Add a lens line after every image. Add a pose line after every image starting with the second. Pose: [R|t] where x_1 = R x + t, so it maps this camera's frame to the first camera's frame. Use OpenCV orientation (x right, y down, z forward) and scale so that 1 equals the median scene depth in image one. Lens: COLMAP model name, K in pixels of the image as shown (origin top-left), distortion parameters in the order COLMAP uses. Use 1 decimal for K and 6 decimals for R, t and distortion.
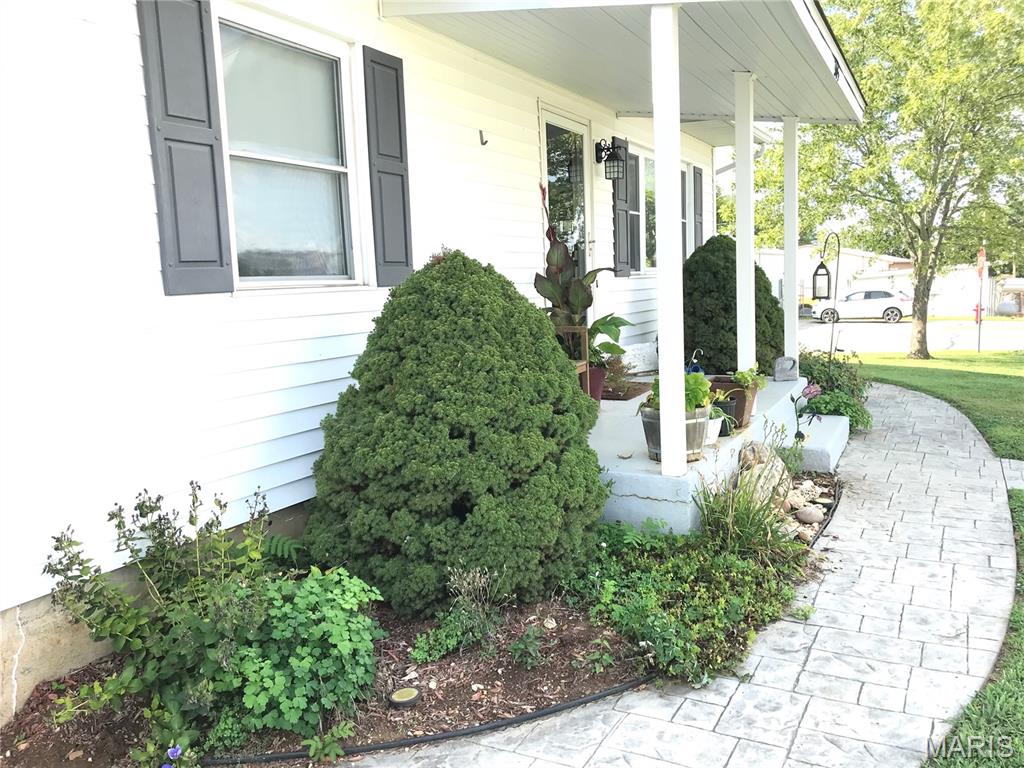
lens RADIAL K [[823.1, 0, 512.0], [0, 823.1, 384.0], [0, 0, 1]] dist [0.068201, -0.123704]
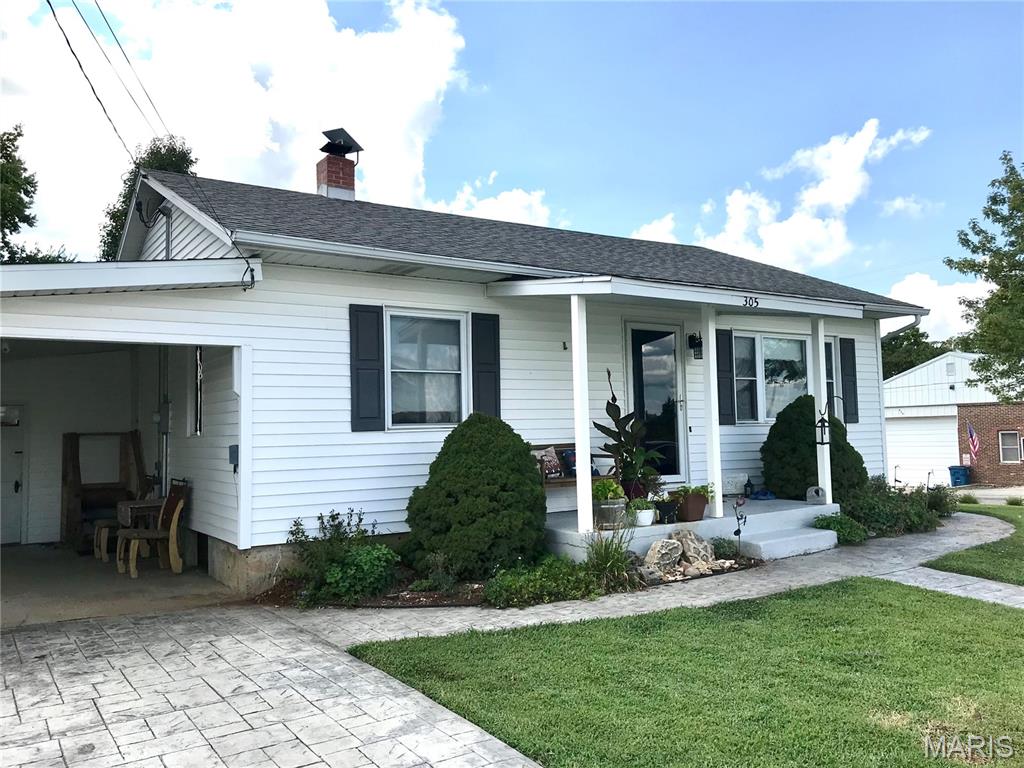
lens RADIAL K [[823.1, 0, 512.0], [0, 823.1, 384.0], [0, 0, 1]] dist [0.068201, -0.123704]
pose [[0.877535, -0.011662, -0.479370, 1.134204], [-0.070473, 0.985712, -0.152987, 0.091282], [0.474305, 0.168034, 0.864175, -0.878555]]
